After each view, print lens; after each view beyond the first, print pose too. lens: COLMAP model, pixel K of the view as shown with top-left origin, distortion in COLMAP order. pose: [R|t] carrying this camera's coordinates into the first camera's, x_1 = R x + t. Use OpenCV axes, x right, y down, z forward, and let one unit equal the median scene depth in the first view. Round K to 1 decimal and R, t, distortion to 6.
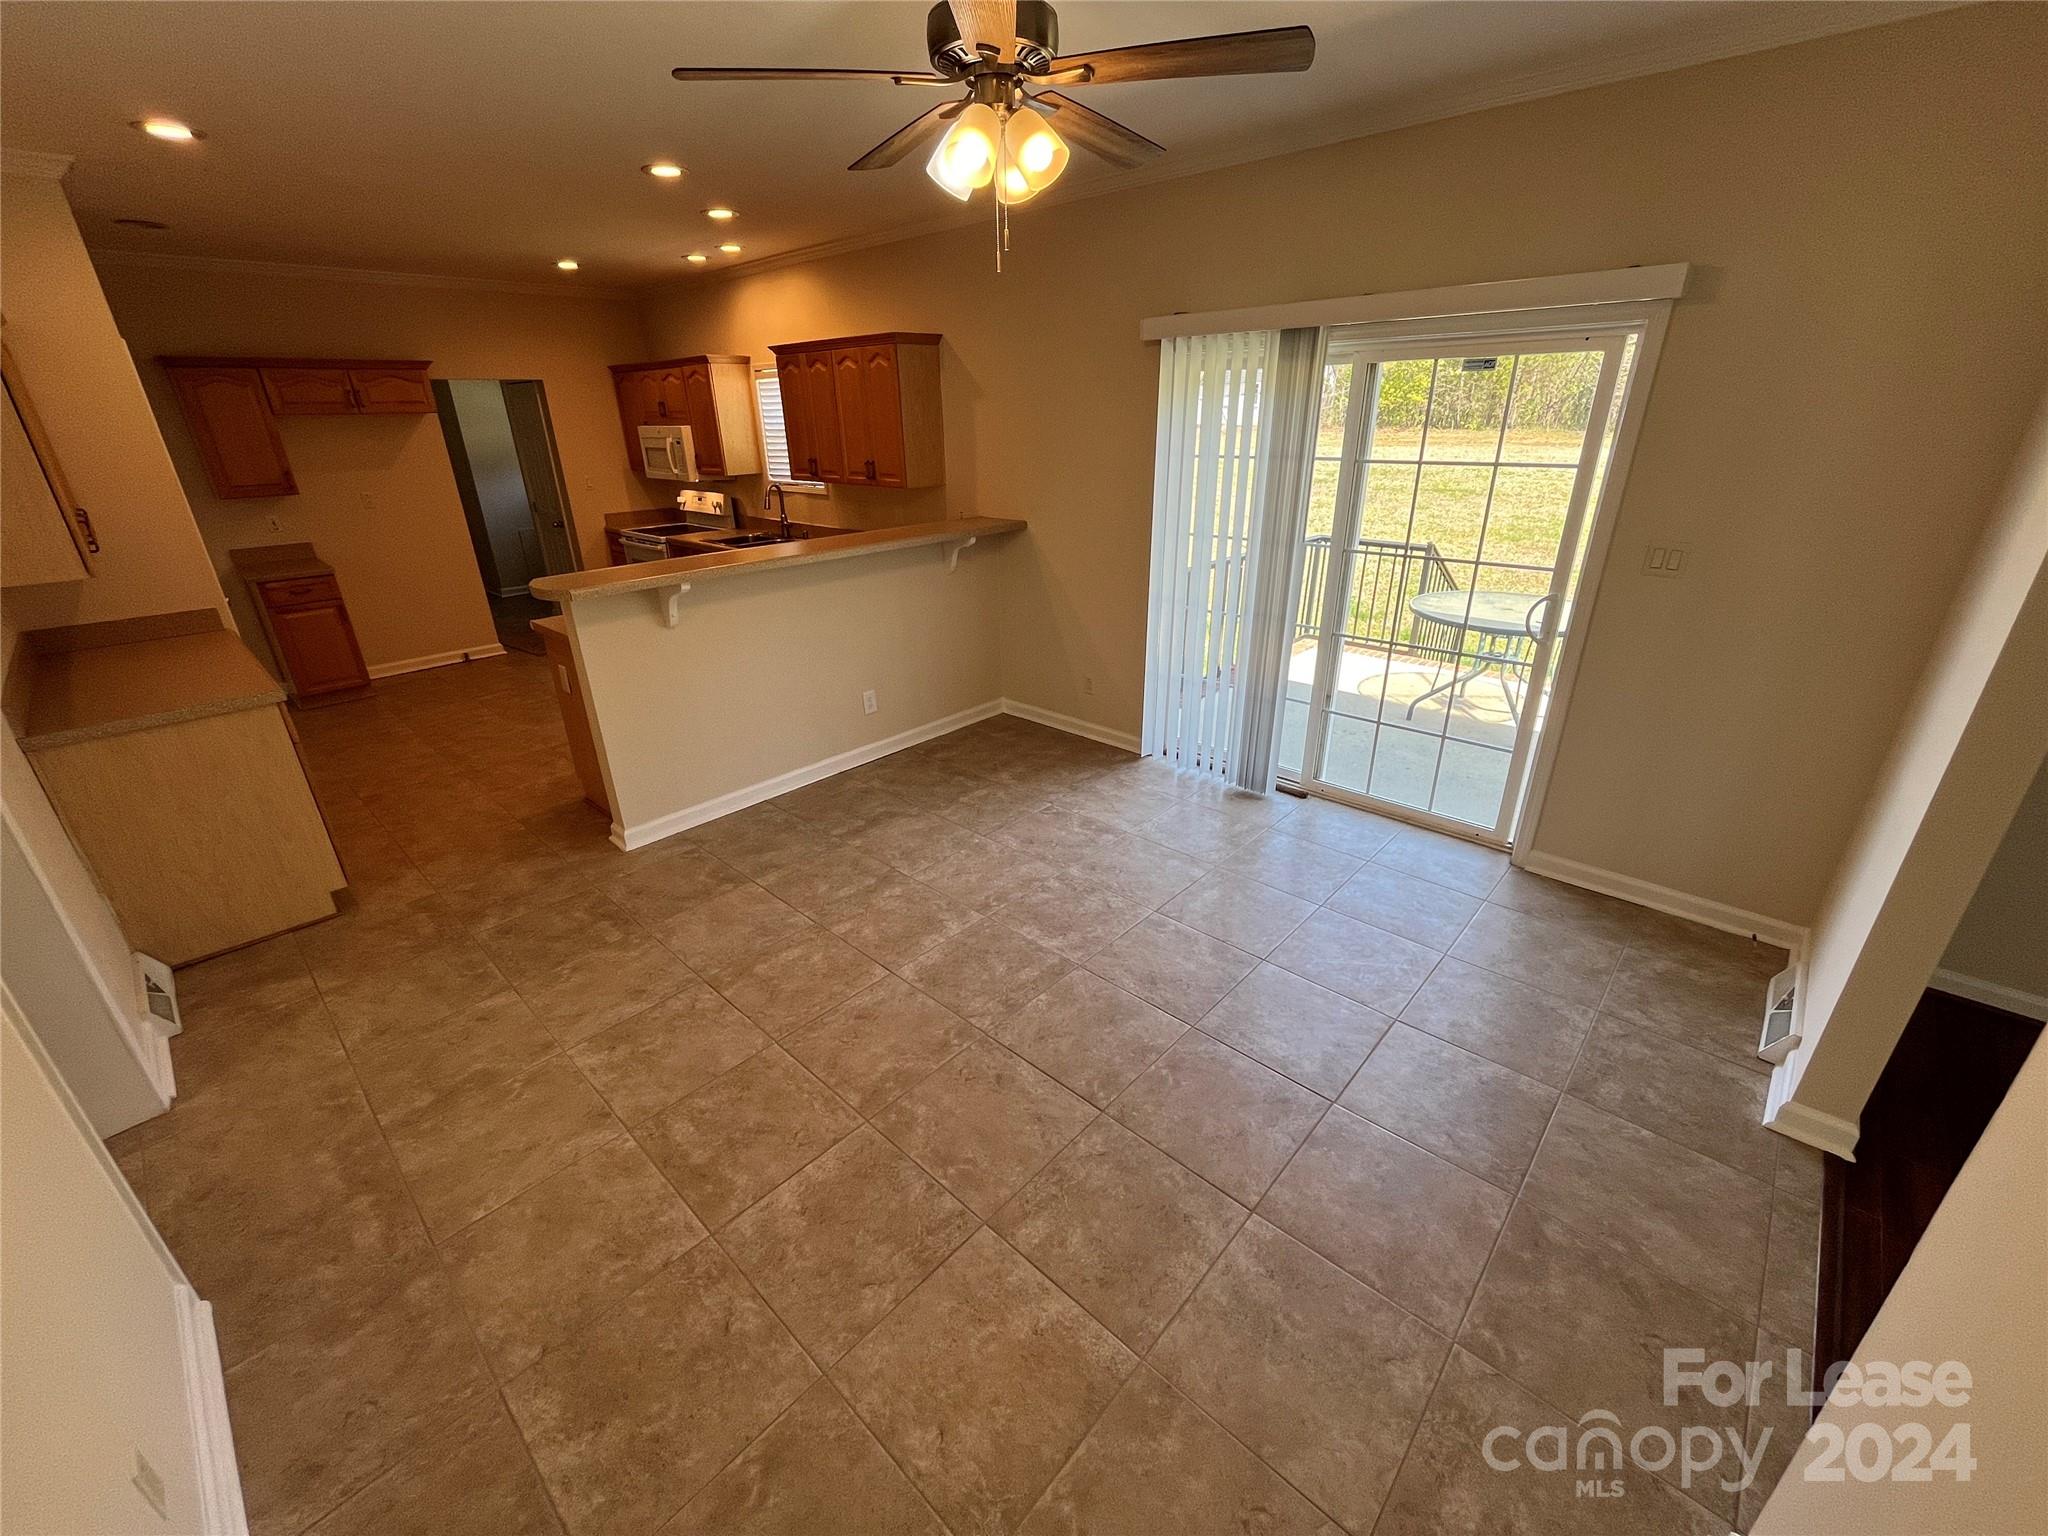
lens RADIAL K [[825.6, 0, 1012.3], [0, 825.6, 769.6], [0, 0, 1]] dist [-0.000985, -0.000331]
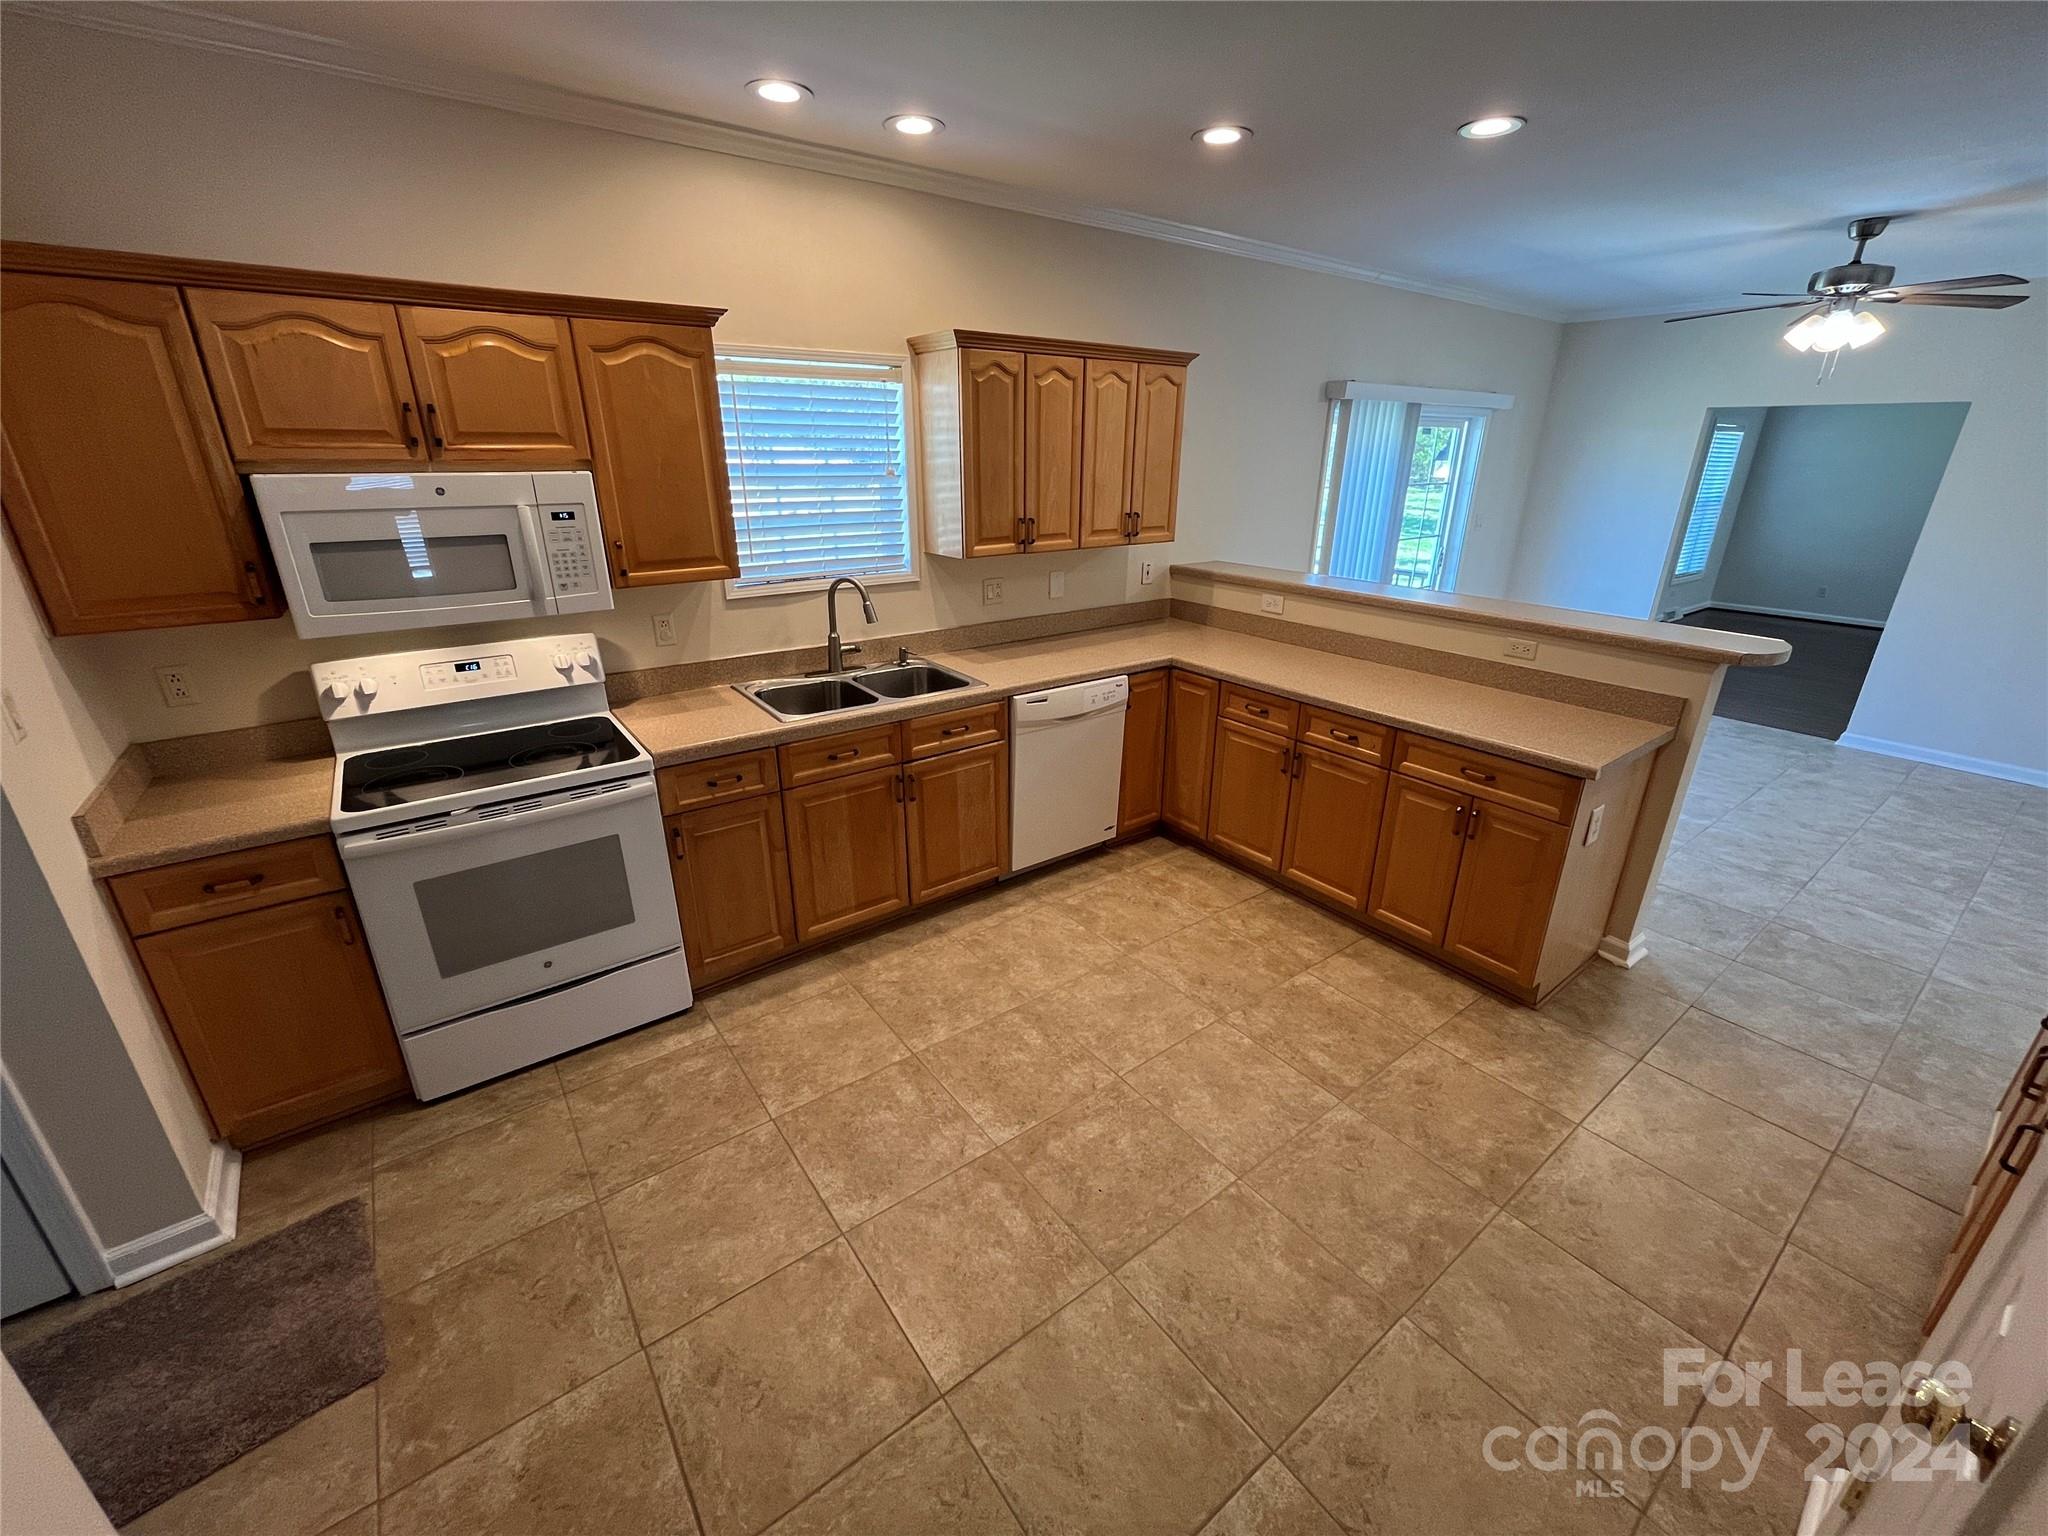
lens RADIAL K [[825.6, 0, 1012.3], [0, 825.6, 769.6], [0, 0, 1]] dist [-0.000985, -0.000331]
pose [[0.180497, -0.341960, 0.922217, -1.572304], [0.379194, 0.889329, 0.255549, -0.646846], [-0.907542, 0.303574, 0.290190, 1.543624]]
